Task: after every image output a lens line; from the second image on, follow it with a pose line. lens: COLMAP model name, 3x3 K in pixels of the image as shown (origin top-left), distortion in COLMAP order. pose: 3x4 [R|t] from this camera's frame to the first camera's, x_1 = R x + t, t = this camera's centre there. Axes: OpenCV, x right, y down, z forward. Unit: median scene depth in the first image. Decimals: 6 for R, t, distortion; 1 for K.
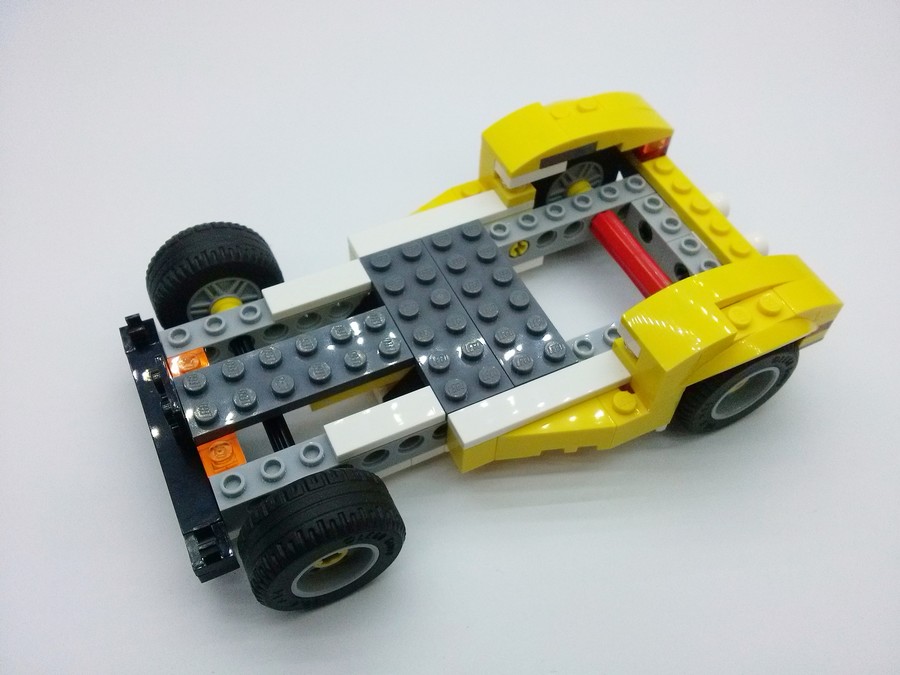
lens RADIAL K [[832.5, 0, 450.0], [0, 832.5, 337.5], [0, 0, 1]] dist [0.015985, -0.005158]
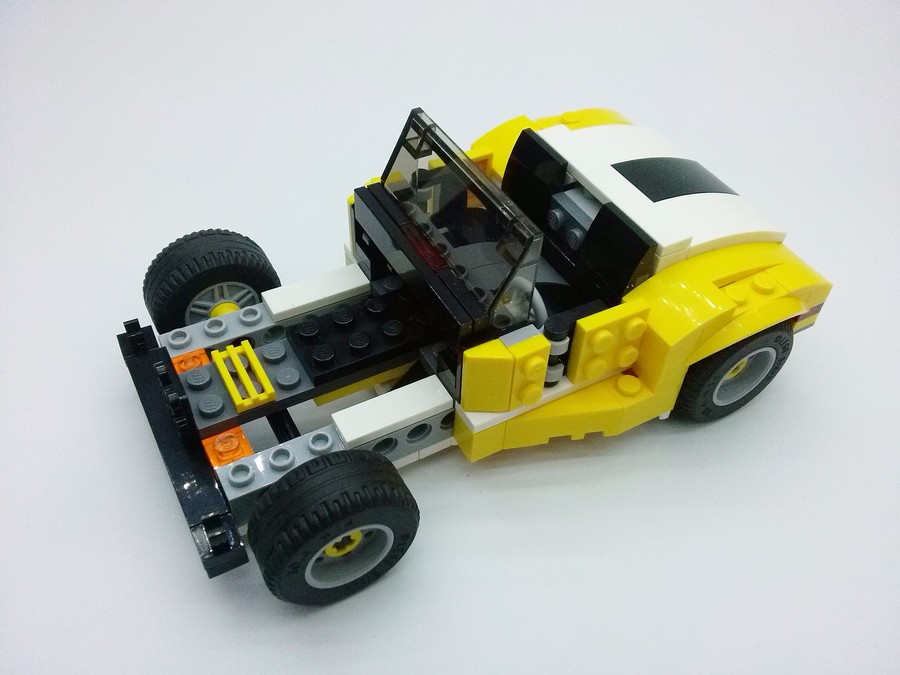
lens RADIAL K [[832.5, 0, 450.0], [0, 832.5, 337.5], [0, 0, 1]] dist [0.015985, -0.005158]
pose [[0.998415, -0.032400, 0.046020, -0.051639], [0.037172, 0.993570, -0.106940, 0.121212], [-0.042259, 0.108481, 0.993200, 0.002755]]
